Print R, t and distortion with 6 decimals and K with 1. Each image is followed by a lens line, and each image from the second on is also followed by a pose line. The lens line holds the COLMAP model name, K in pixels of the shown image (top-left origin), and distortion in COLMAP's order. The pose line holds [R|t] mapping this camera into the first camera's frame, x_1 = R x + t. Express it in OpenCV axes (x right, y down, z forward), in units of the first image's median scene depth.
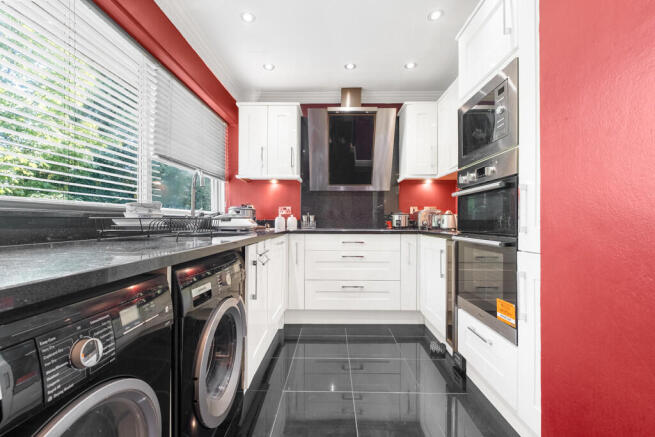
lens RADIAL K [[287.6, 0, 327.8], [0, 287.6, 226.1], [0, 0, 1]] dist [-0.000326, -0.000343]
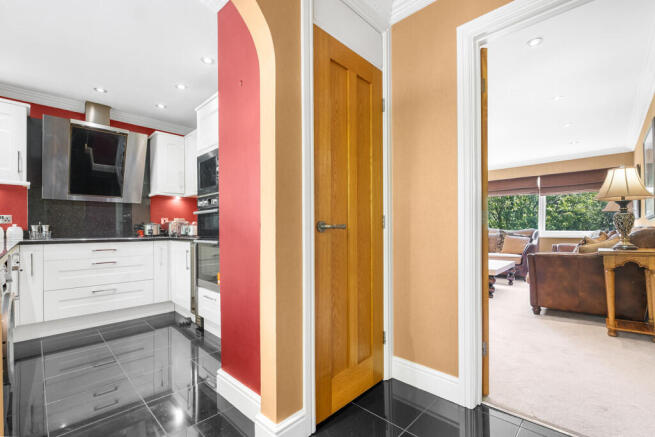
lens RADIAL K [[287.6, 0, 327.8], [0, 287.6, 226.1], [0, 0, 1]] dist [-0.000326, -0.000343]
pose [[0.687401, 0.001325, 0.726277, -0.112960], [0.019519, 0.999603, -0.020297, 0.003572], [-0.726016, 0.028129, 0.687103, -0.343582]]
